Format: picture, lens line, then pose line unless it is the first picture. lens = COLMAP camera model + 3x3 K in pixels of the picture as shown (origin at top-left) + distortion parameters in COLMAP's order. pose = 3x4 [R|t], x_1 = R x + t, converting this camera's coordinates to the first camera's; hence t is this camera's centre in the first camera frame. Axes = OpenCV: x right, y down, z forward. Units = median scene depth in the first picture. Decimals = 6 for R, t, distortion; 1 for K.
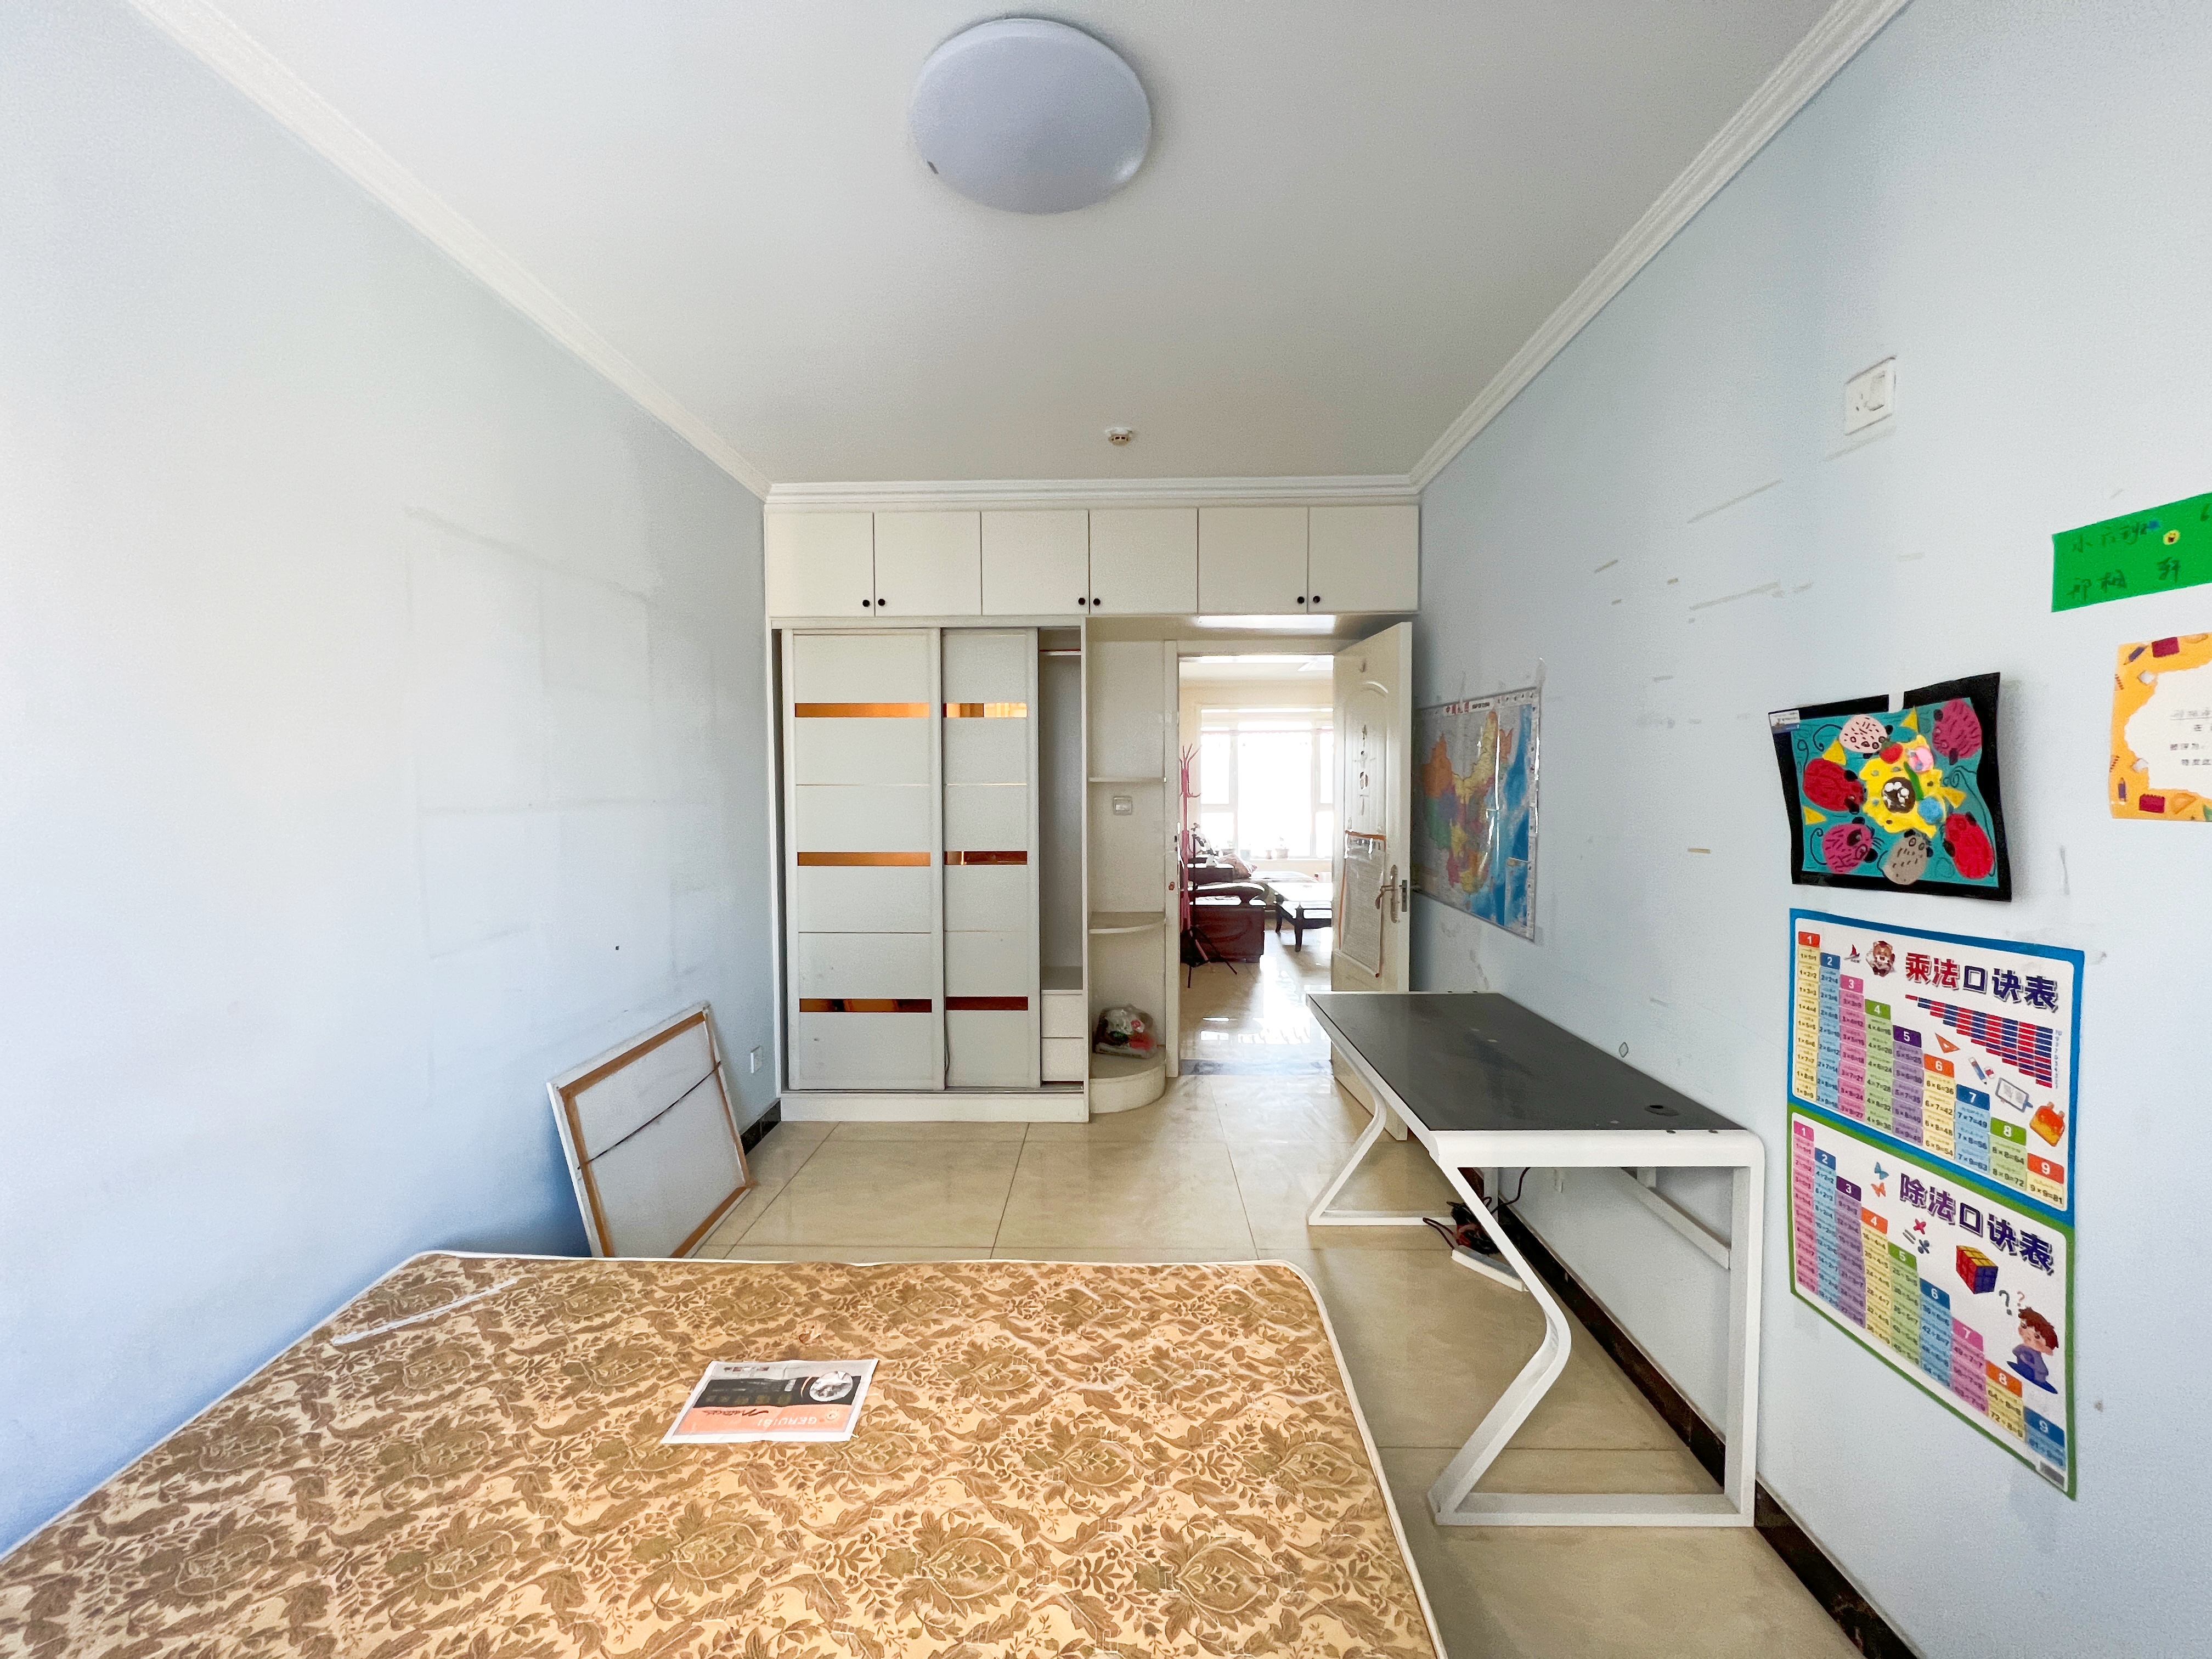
lens RADIAL K [[885.5, 0, 1109.6], [0, 885.5, 823.8], [0, 0, 1]] dist [-0.000530, 0.000013]
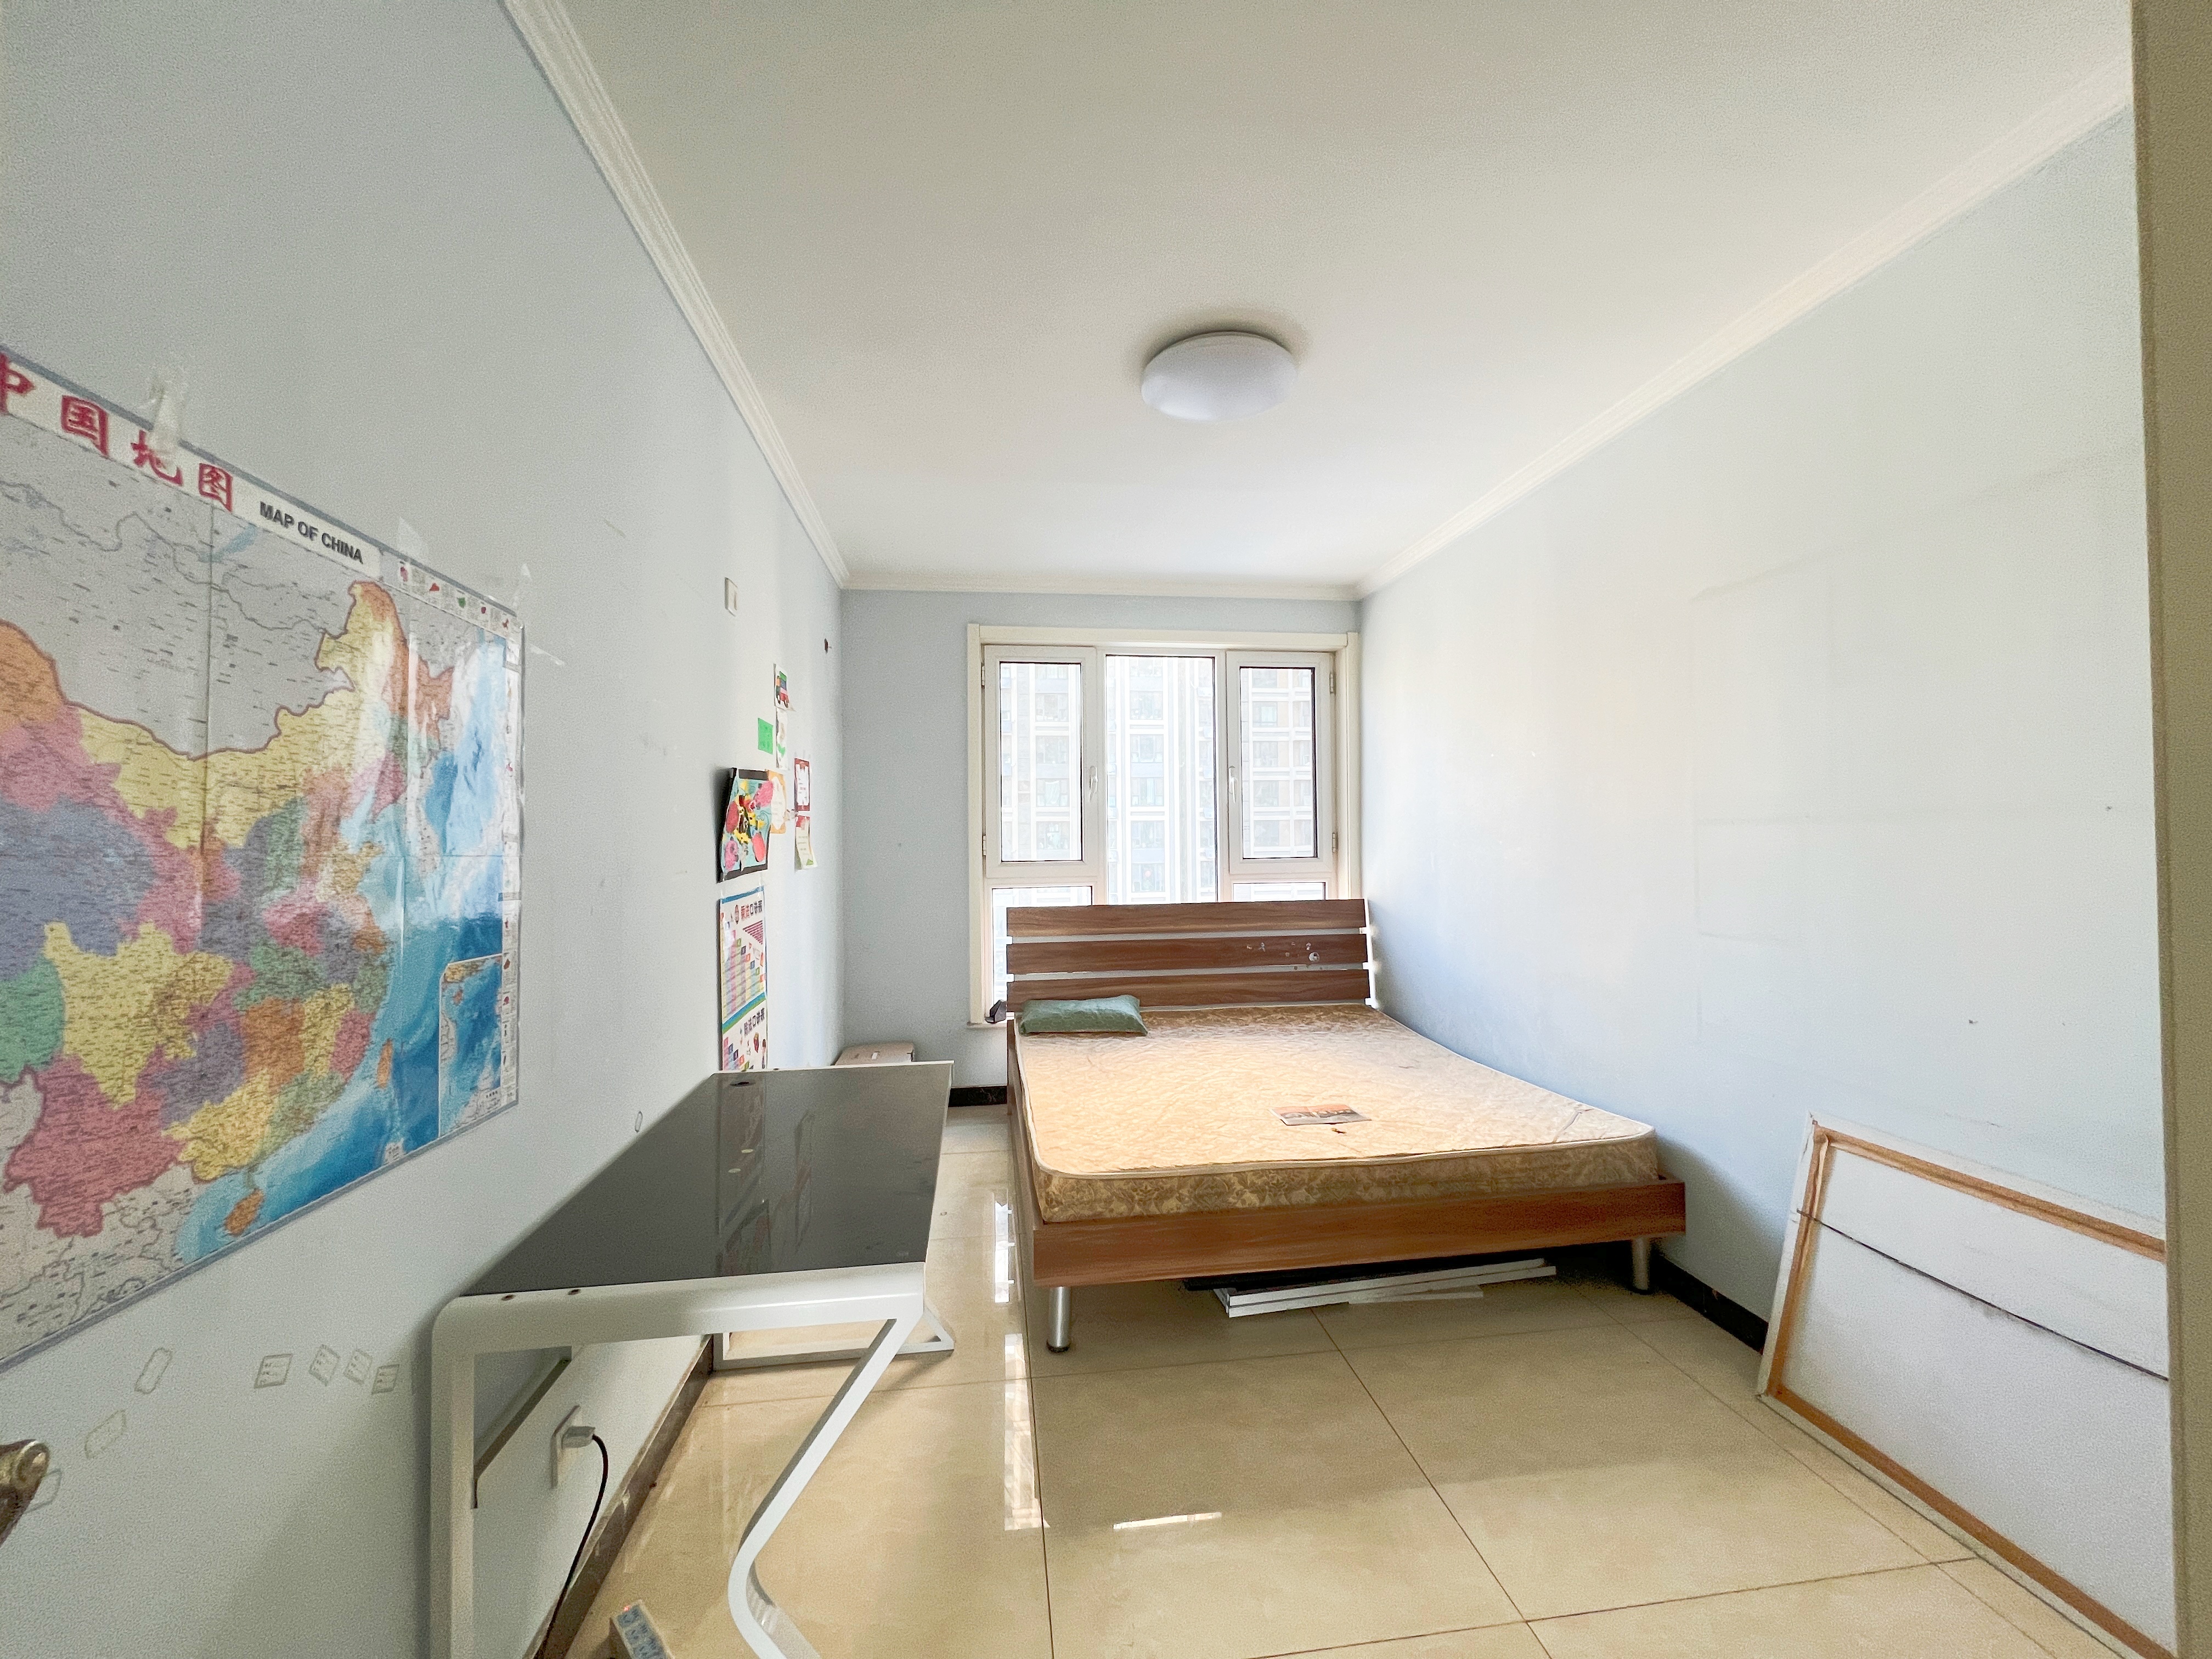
lens RADIAL K [[885.5, 0, 1104.8], [0, 885.5, 827.6], [0, 0, 1]] dist [-0.000530, 0.000013]
pose [[-0.987256, 0.014926, -0.158438, 0.355338], [0.010459, 0.999525, 0.028990, -0.062088], [0.158795, 0.026963, -0.986943, 2.514916]]
